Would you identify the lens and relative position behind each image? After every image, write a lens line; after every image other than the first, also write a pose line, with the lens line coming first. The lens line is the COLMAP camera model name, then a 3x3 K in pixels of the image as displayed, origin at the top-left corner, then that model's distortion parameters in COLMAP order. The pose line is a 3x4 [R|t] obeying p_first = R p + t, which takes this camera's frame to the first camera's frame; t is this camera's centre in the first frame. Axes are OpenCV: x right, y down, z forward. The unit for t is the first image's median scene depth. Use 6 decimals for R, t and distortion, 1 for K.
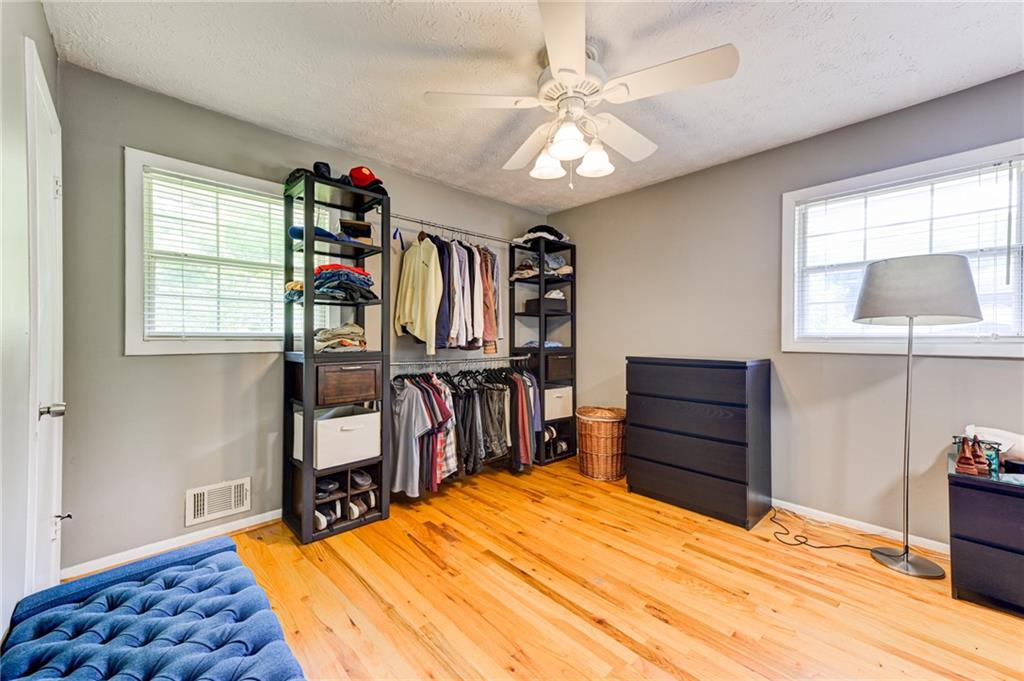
lens RADIAL K [[404.9, 0, 513.9], [0, 404.9, 338.1], [0, 0, 1]] dist [0.013094, 0.000502]
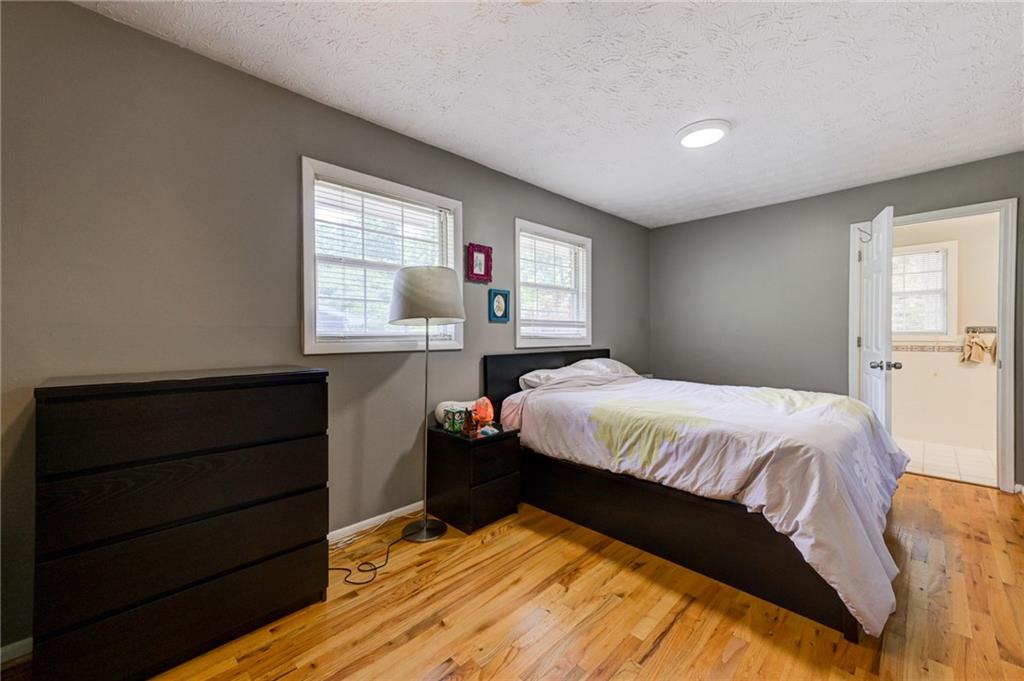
lens RADIAL K [[404.9, 0, 512.6], [0, 404.9, 333.9], [0, 0, 1]] dist [0.013094, 0.000502]
pose [[-0.035608, -0.004344, 0.999356, -0.223712], [0.007715, 0.999960, 0.004621, -0.011684], [-0.999336, 0.007874, -0.035573, 0.901499]]
